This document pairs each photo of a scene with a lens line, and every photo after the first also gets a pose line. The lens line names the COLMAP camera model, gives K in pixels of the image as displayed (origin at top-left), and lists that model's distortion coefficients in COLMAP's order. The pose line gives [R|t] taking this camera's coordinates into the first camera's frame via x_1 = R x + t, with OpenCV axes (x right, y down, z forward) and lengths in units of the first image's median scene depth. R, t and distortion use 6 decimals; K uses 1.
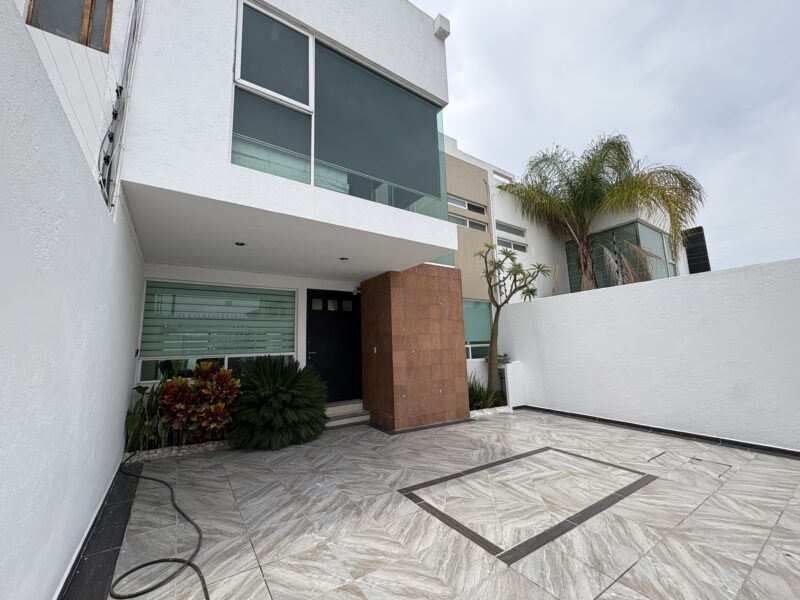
lens RADIAL K [[318.6, 0, 399.9], [0, 318.6, 298.7], [0, 0, 1]] dist [-0.000809, 0.000406]
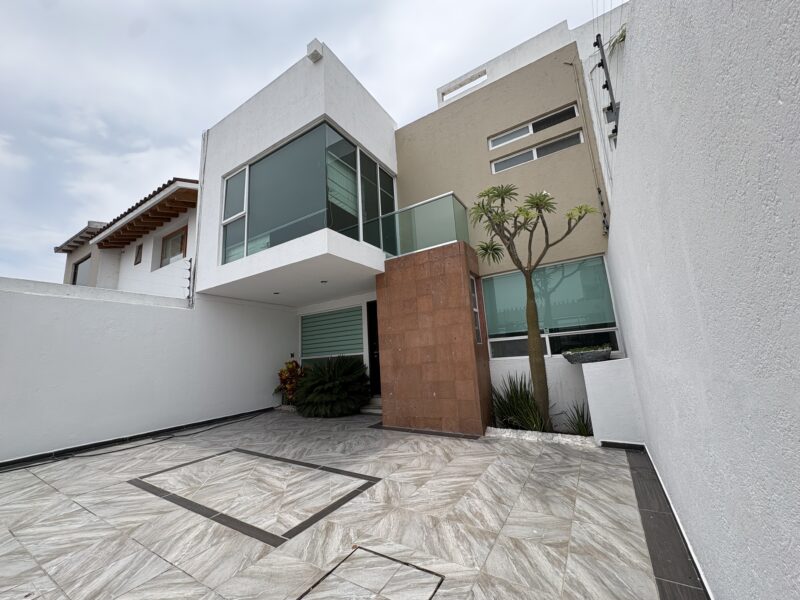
lens RADIAL K [[318.6, 0, 401.0], [0, 318.6, 298.9], [0, 0, 1]] dist [-0.000809, 0.000406]
pose [[0.403266, -0.167133, -0.899690, 1.372753], [0.187862, 0.977359, -0.097356, 0.159762], [0.895592, -0.129757, 0.425534, 0.888284]]
